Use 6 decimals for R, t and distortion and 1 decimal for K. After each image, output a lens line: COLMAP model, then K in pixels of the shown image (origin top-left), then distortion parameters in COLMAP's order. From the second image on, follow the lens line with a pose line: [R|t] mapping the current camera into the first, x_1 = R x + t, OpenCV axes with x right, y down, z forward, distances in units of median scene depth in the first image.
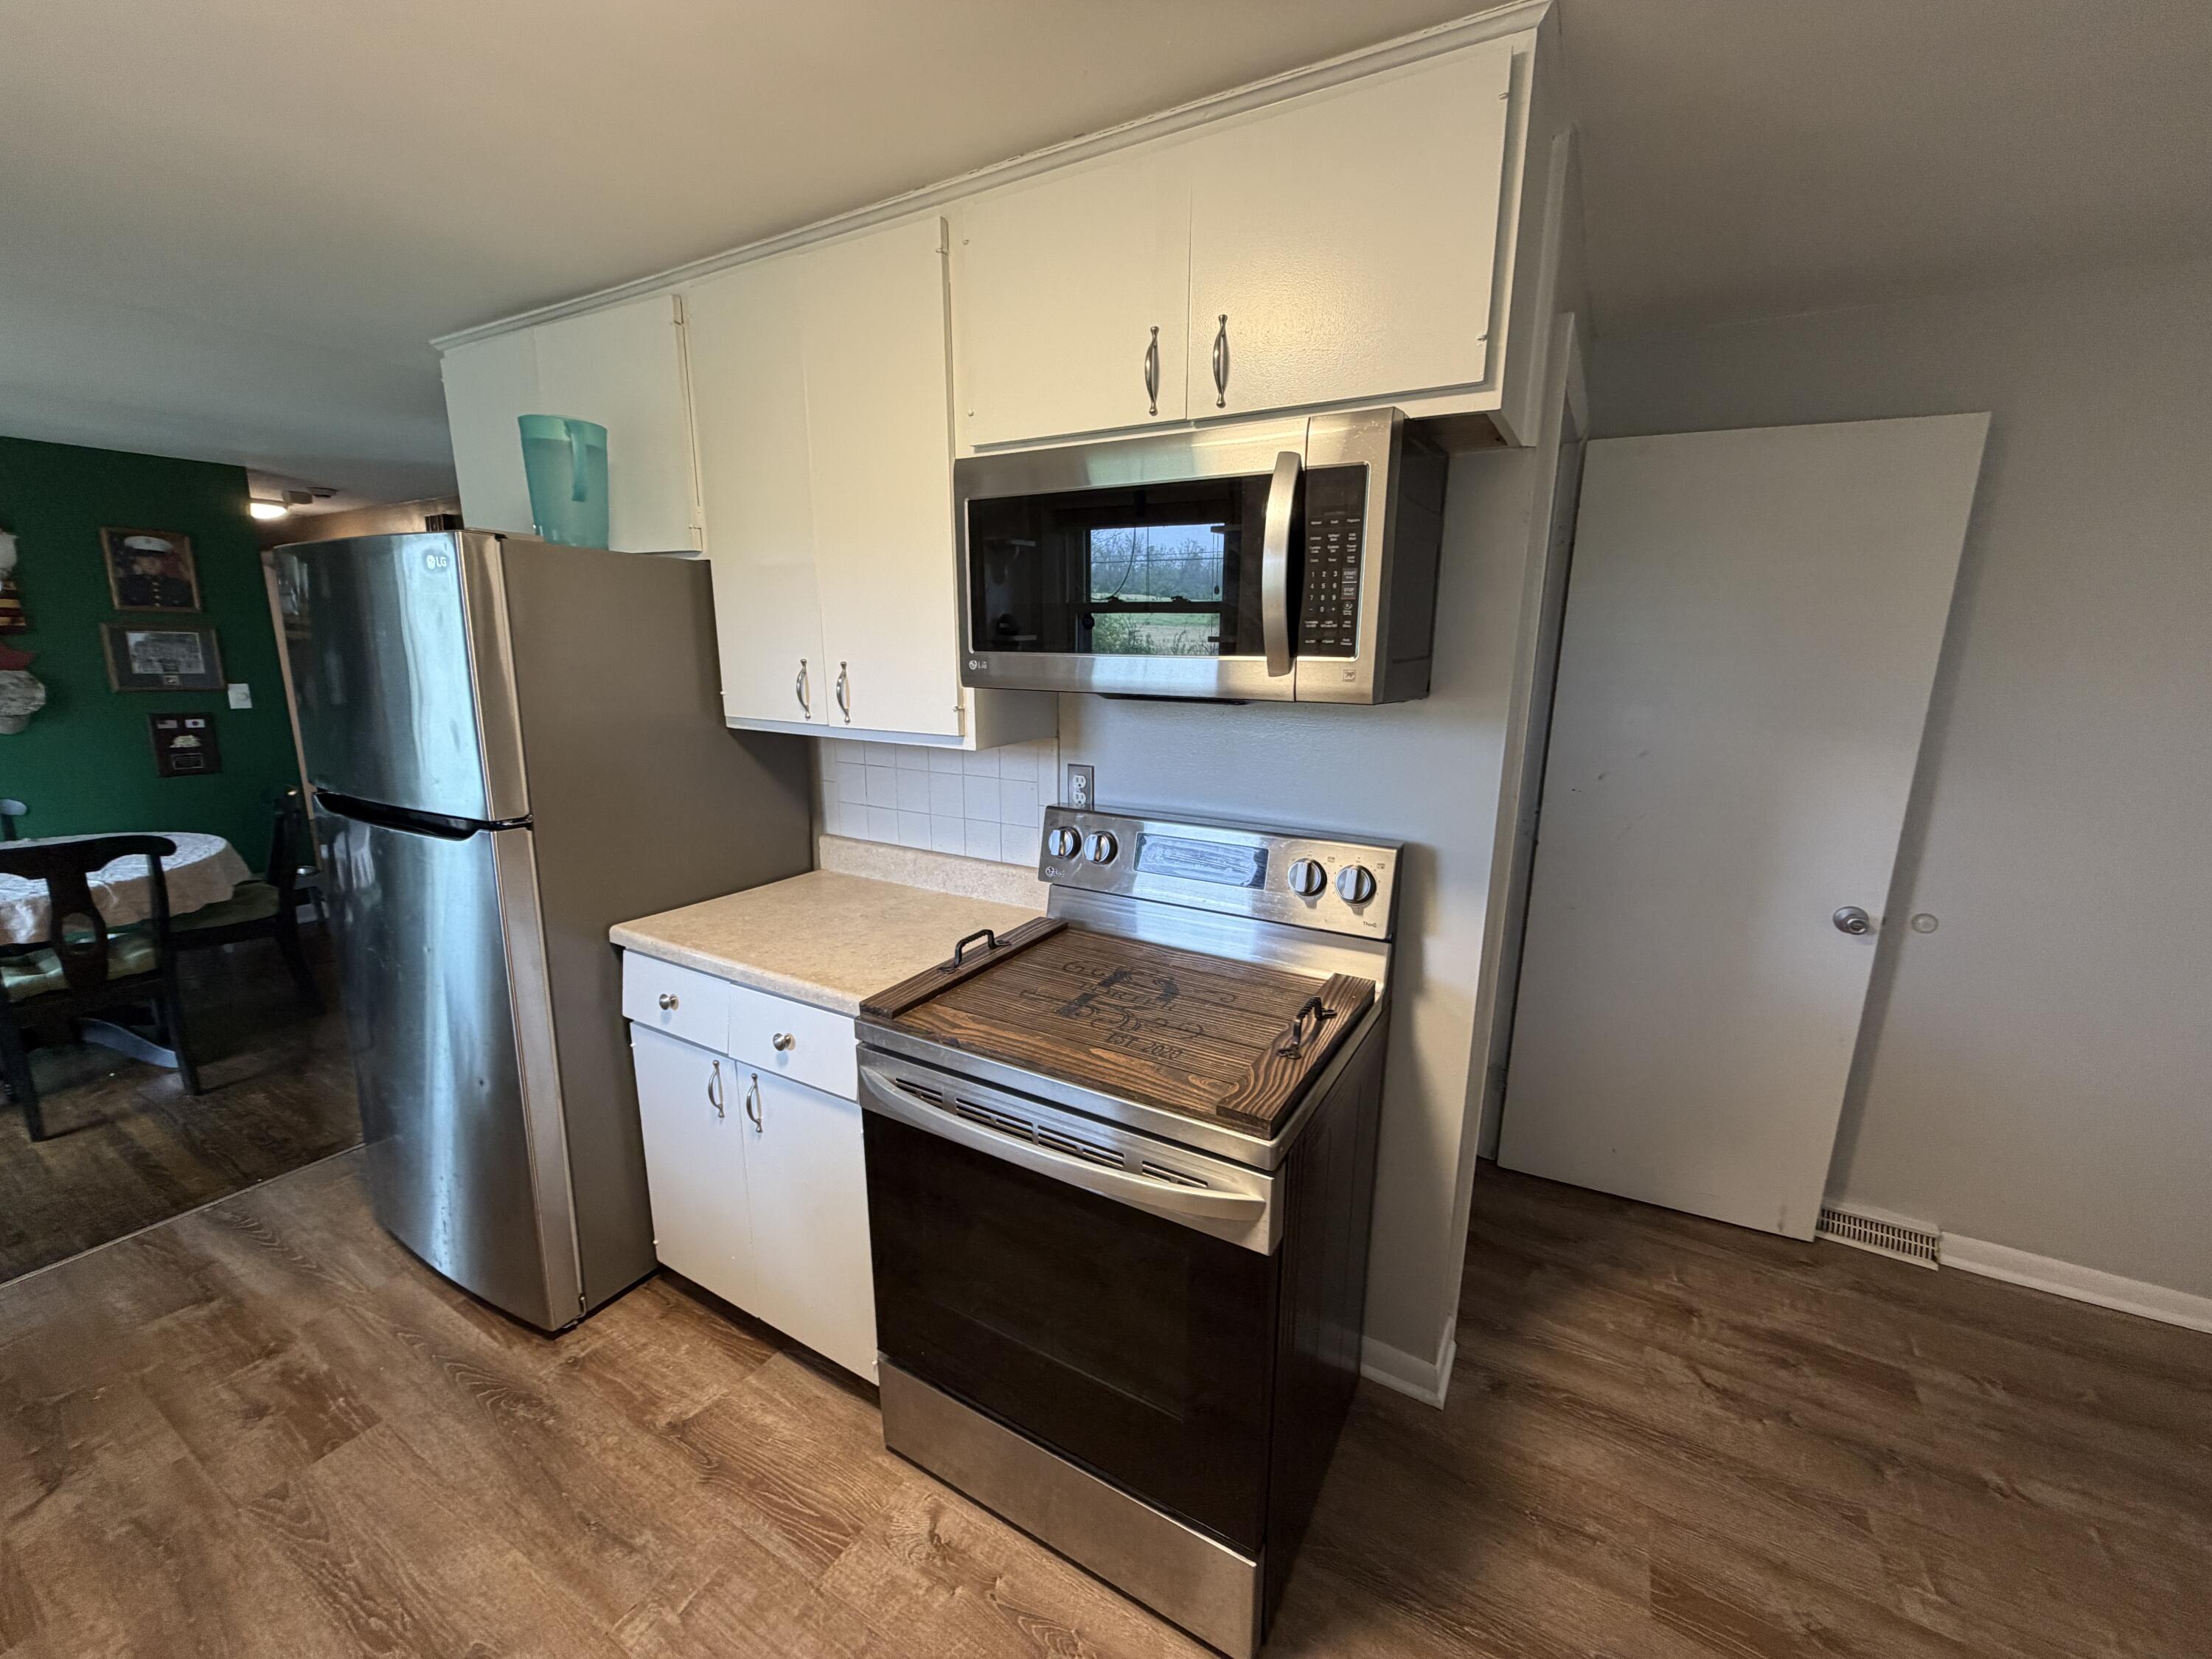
lens RADIAL K [[879.3, 0, 1111.1], [0, 879.3, 820.4], [0, 0, 1]] dist [0.001148, -0.000182]
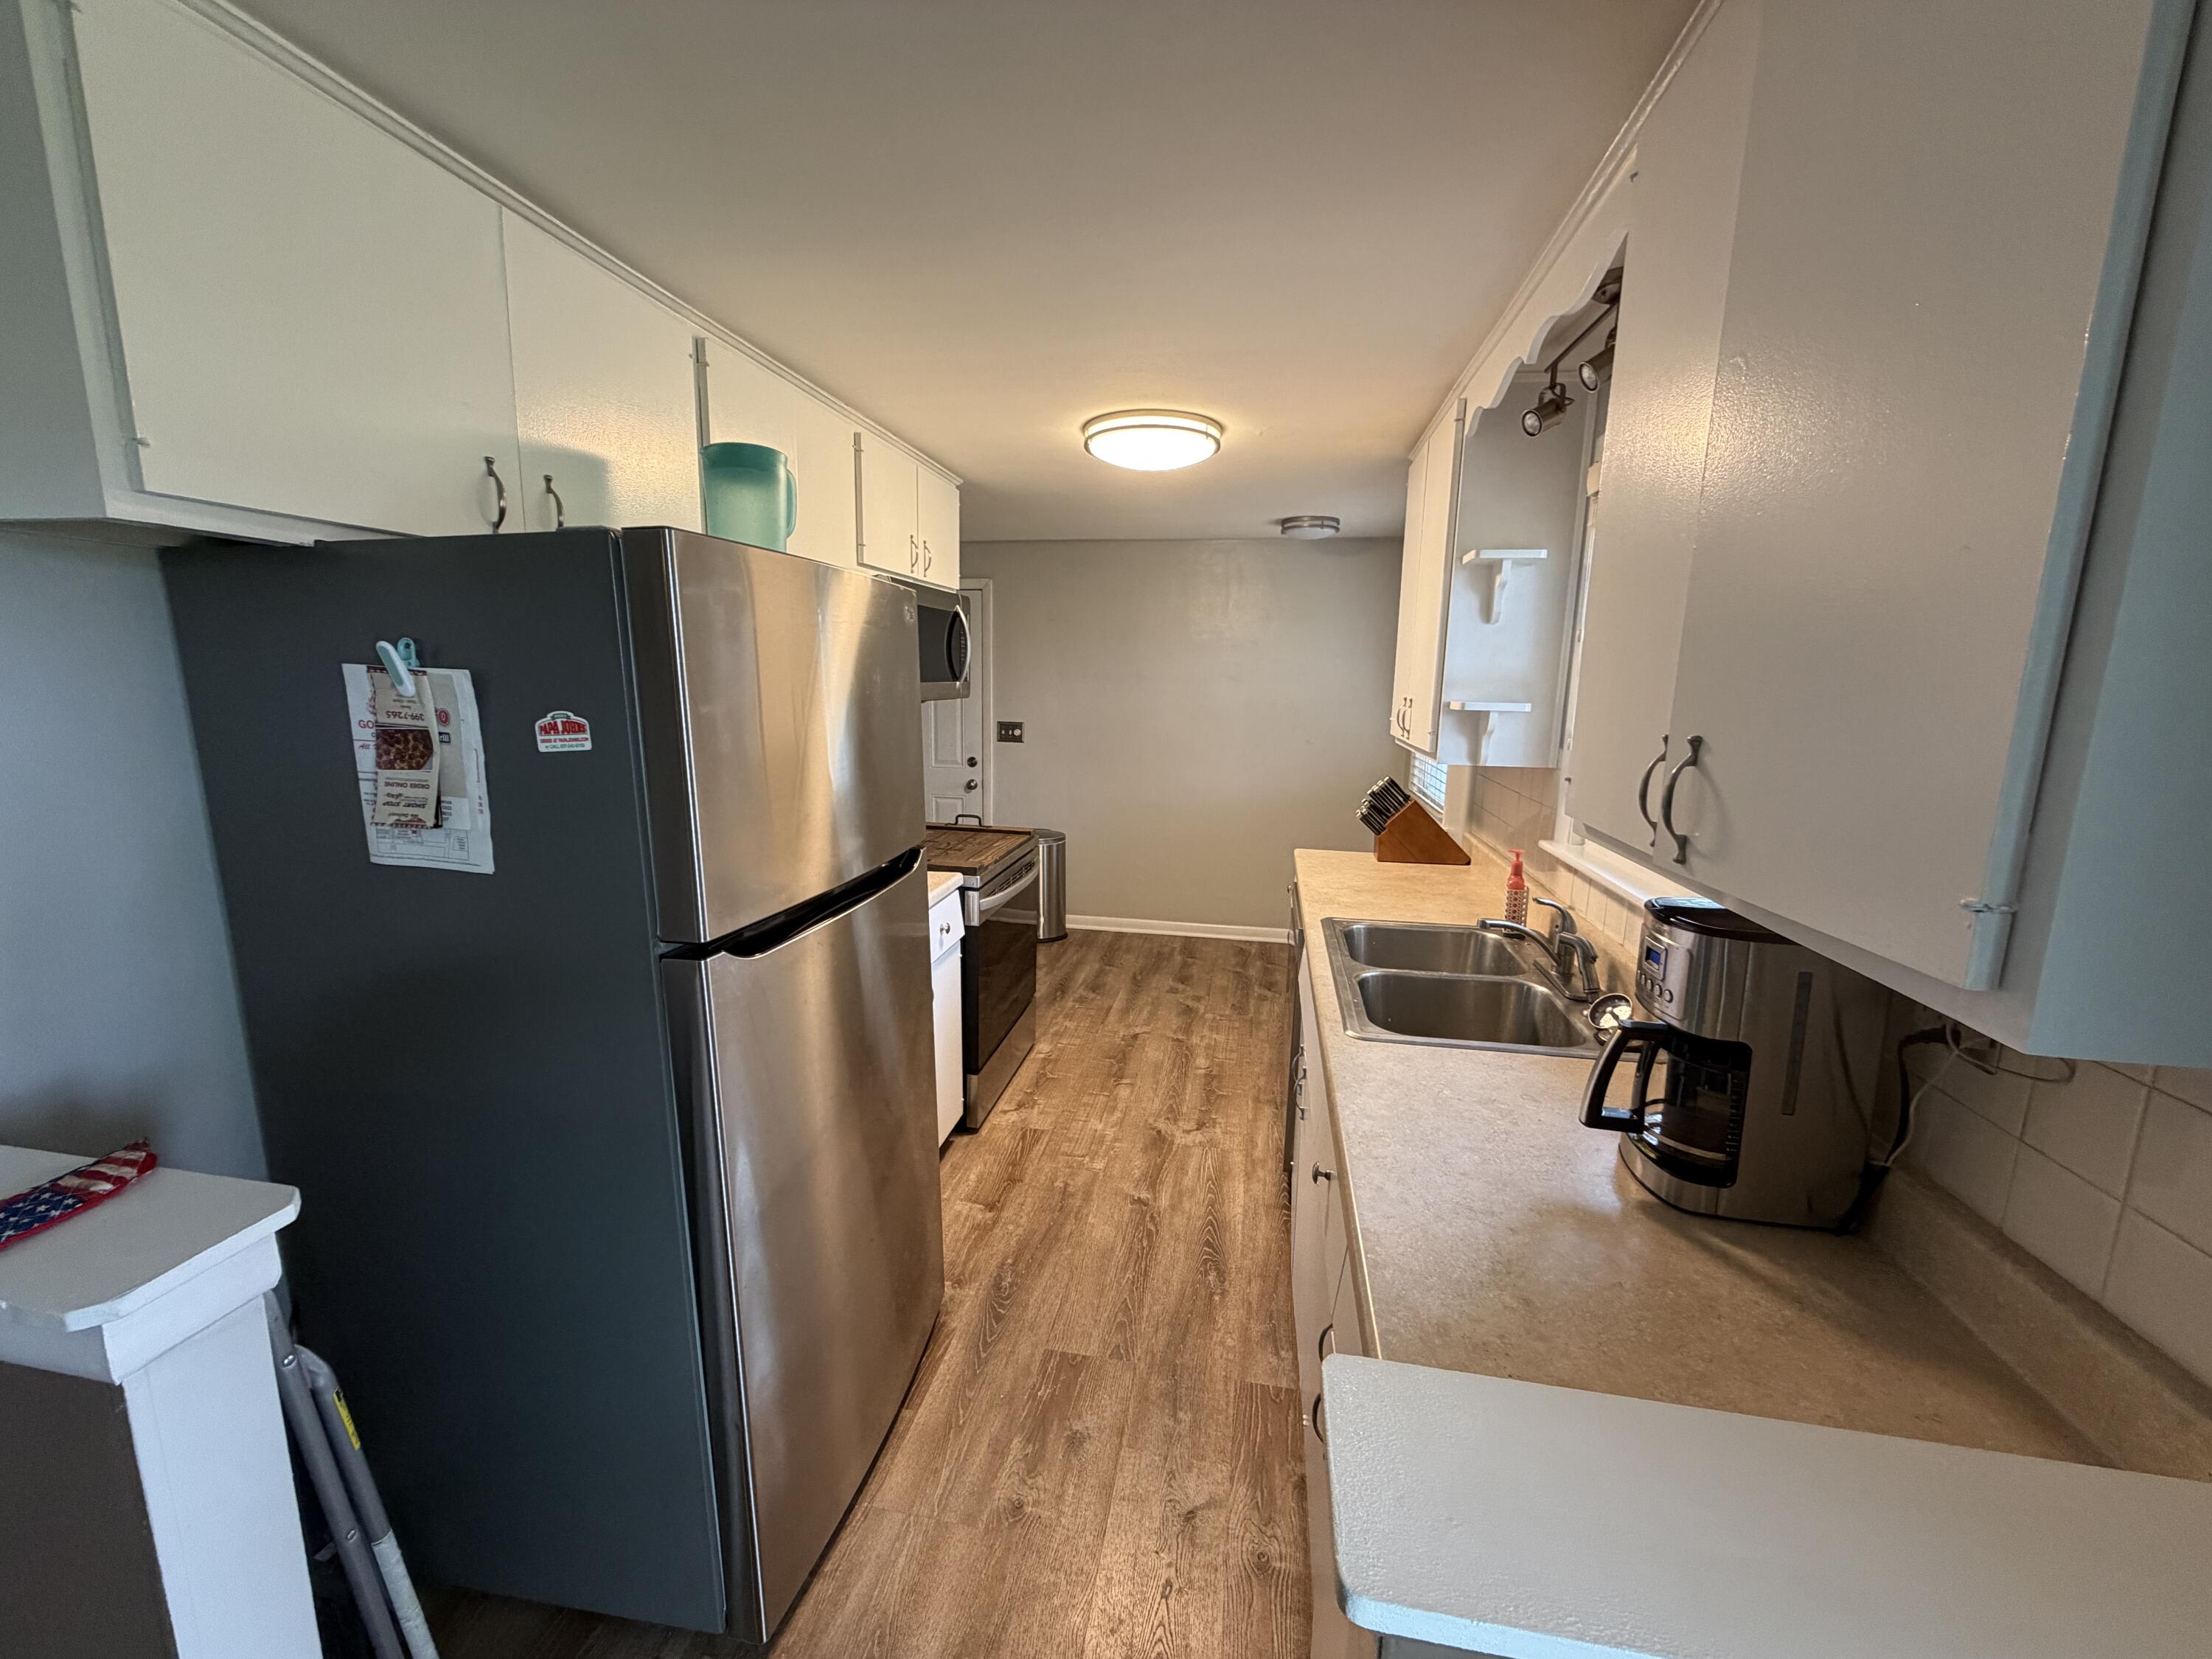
lens RADIAL K [[879.3, 0, 1106.4], [0, 879.3, 829.0], [0, 0, 1]] dist [0.001148, -0.000182]
pose [[-0.335092, -0.186140, 0.923615, -2.018954], [0.164037, 0.953793, 0.251735, -0.284033], [-0.927796, 0.235862, -0.289075, 1.232008]]
